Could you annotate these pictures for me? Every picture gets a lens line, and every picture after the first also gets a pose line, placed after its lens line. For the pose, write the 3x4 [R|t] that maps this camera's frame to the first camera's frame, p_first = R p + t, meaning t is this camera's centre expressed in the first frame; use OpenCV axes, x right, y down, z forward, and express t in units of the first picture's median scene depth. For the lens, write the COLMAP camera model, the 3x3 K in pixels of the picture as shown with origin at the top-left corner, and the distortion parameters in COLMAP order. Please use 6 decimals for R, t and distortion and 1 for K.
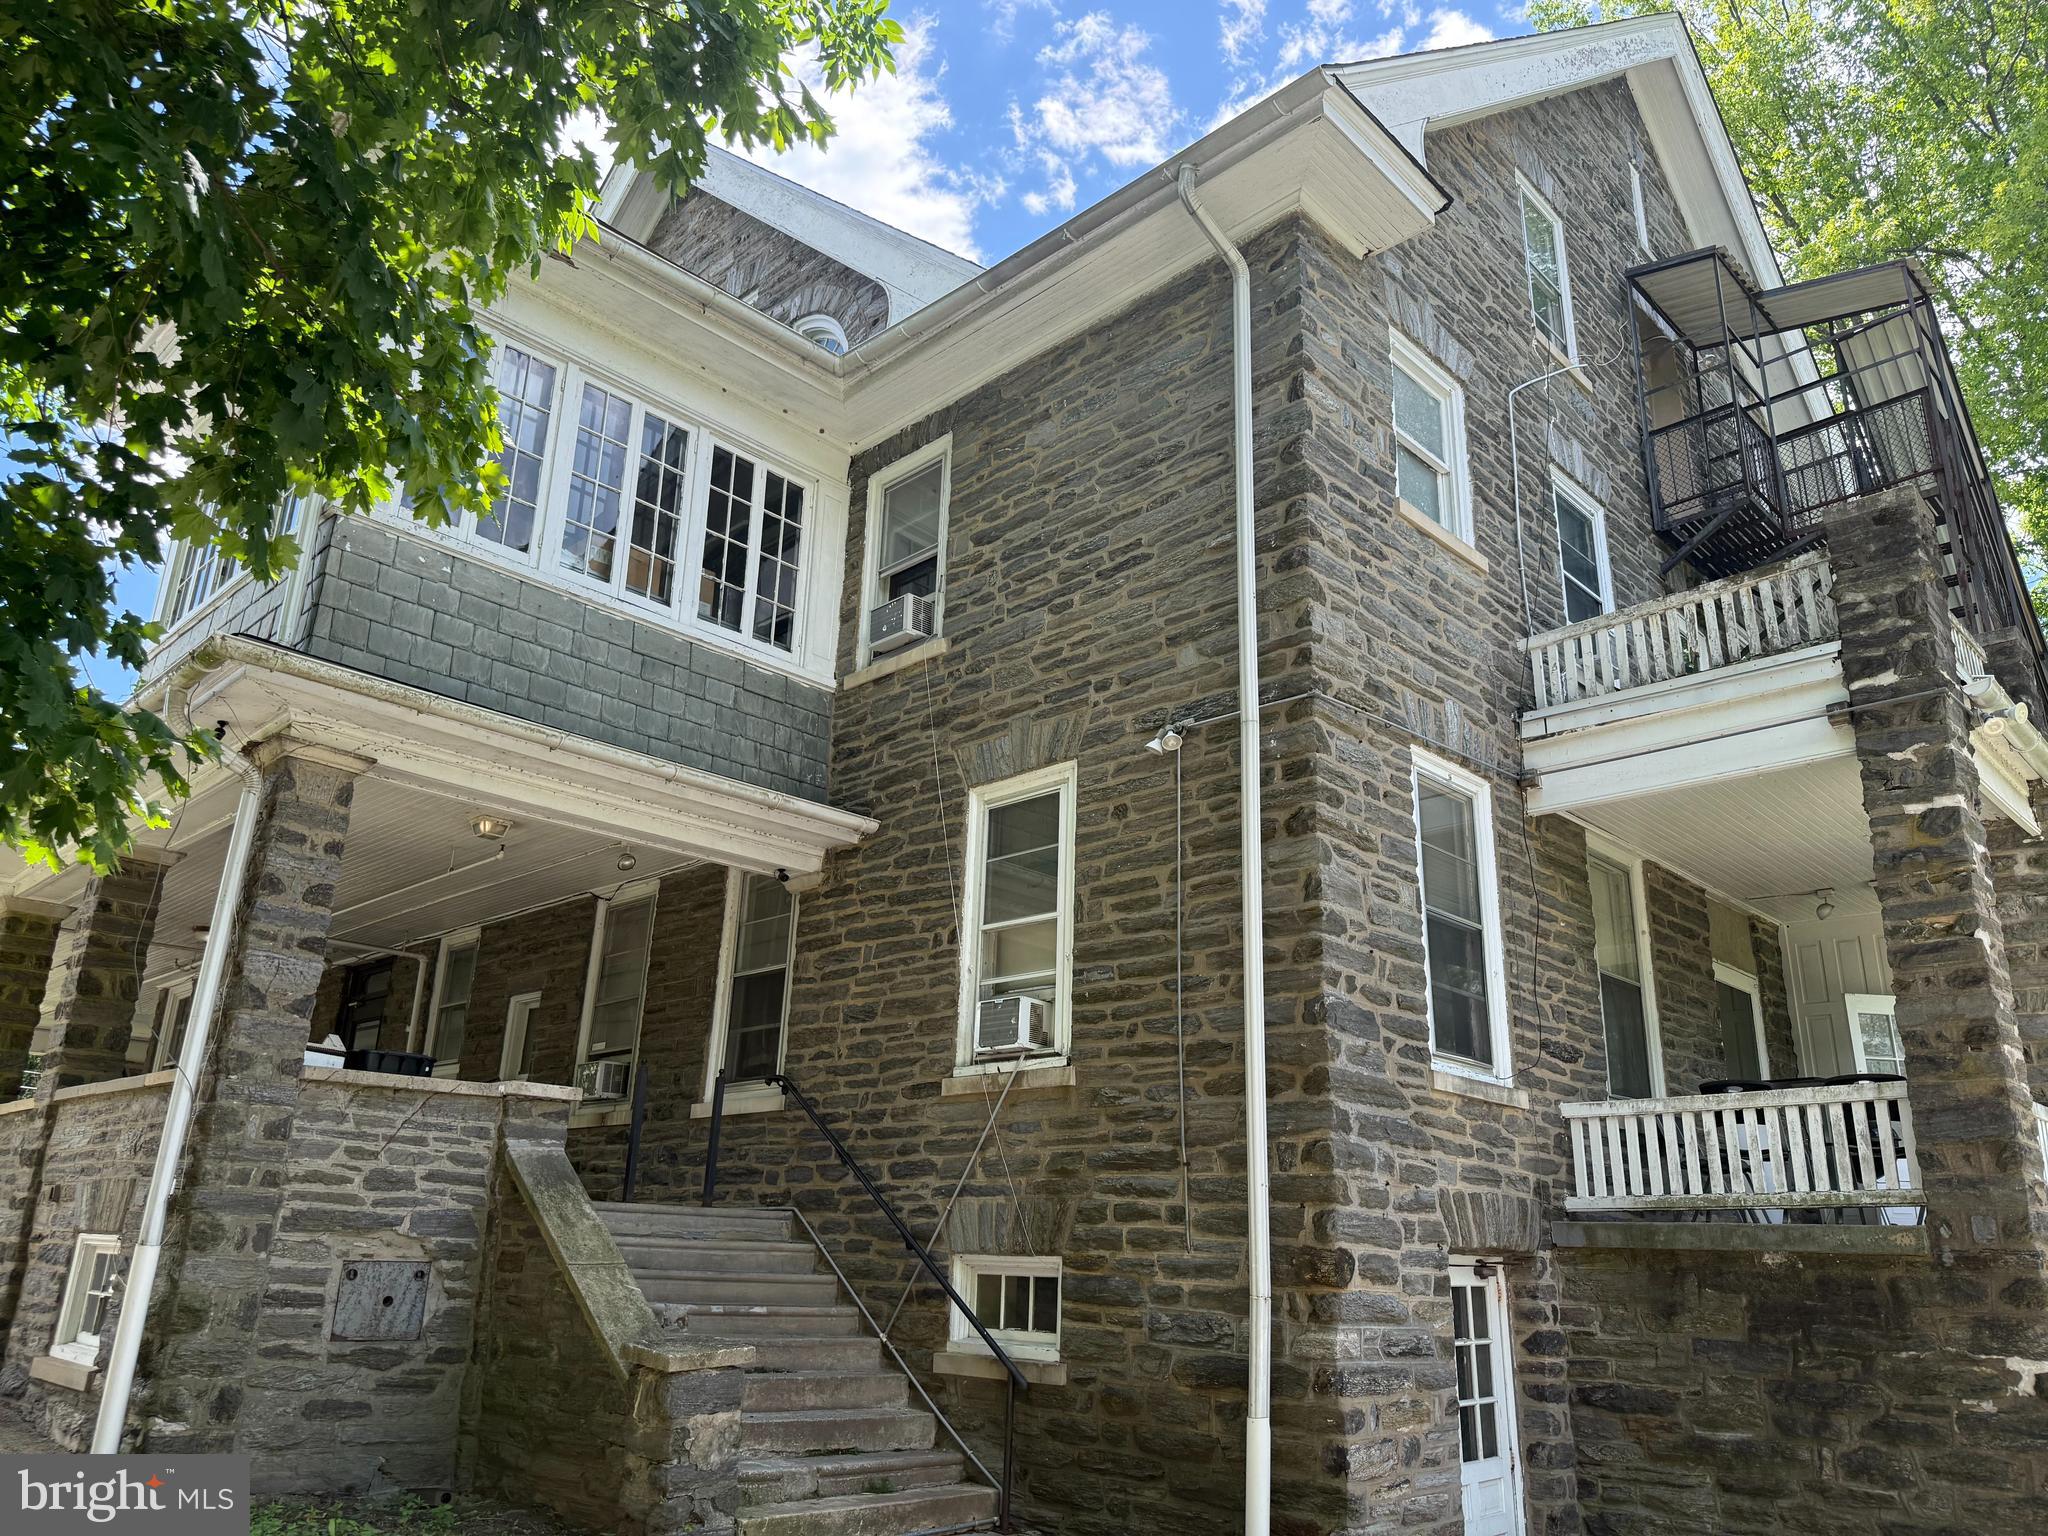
lens RADIAL K [[1437.8, 0, 1021.7], [0, 1437.8, 786.6], [0, 0, 1]] dist [0.181327, -0.376289]
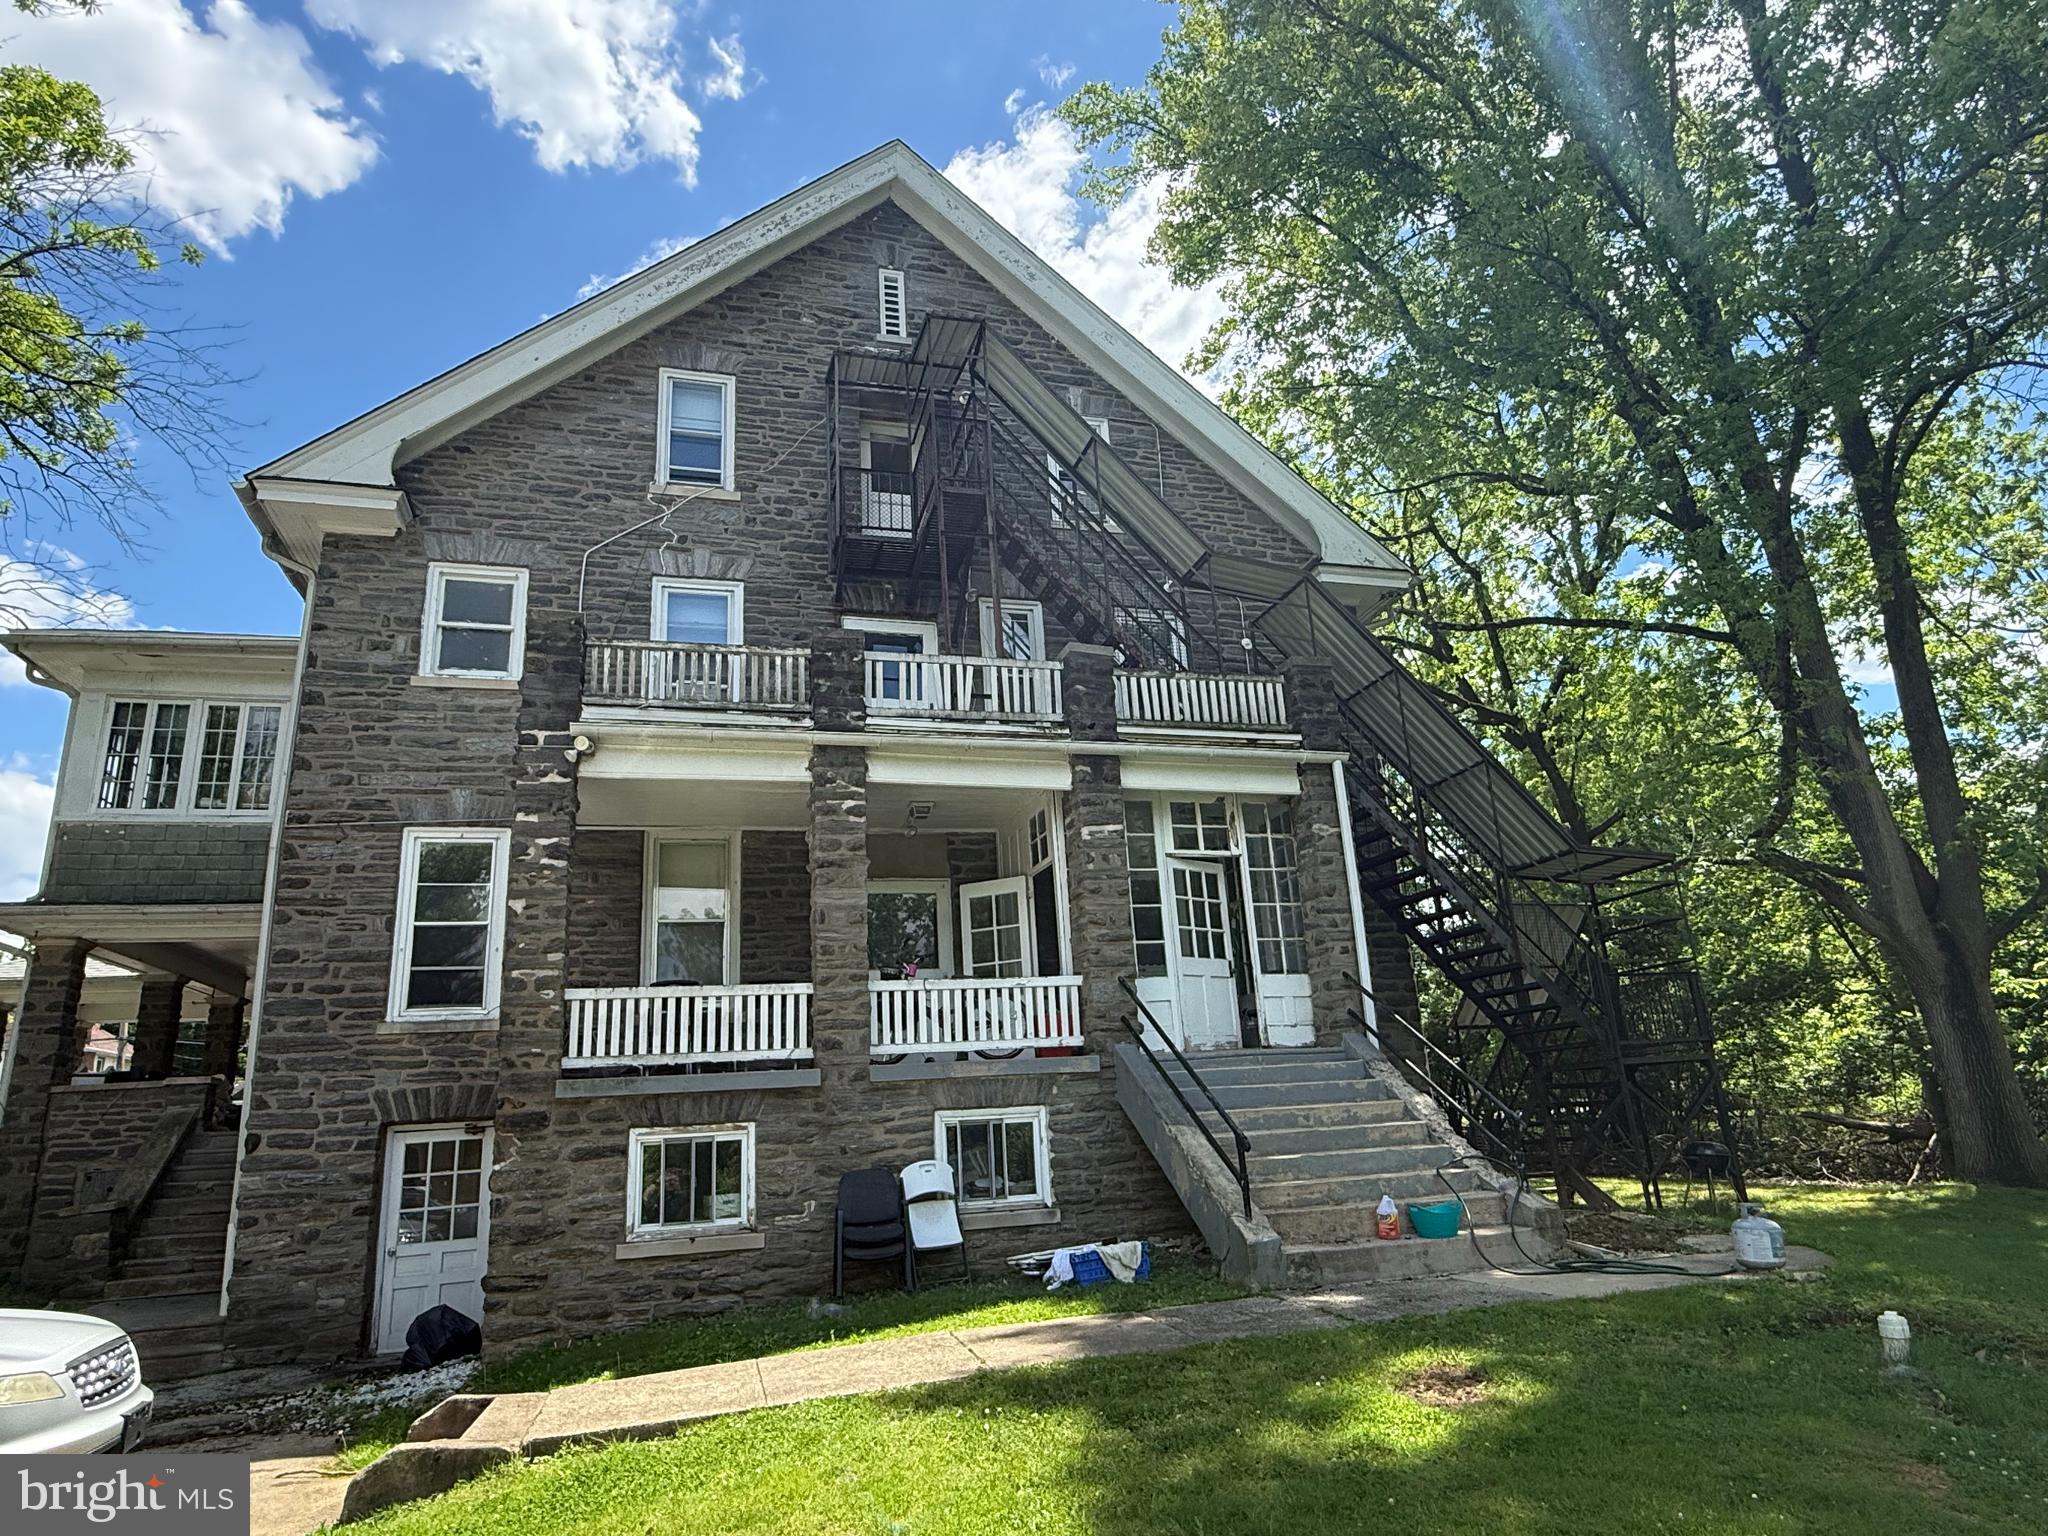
lens RADIAL K [[1198.0, 0, 1015.3], [0, 1198.0, 780.5], [0, 0, 1]] dist [0.001627, 0.001394]
pose [[0.858017, -0.216650, -0.465692, 1.503767], [0.235643, 0.971675, -0.017882, 0.106037], [0.456376, -0.094394, 0.884766, 0.099587]]
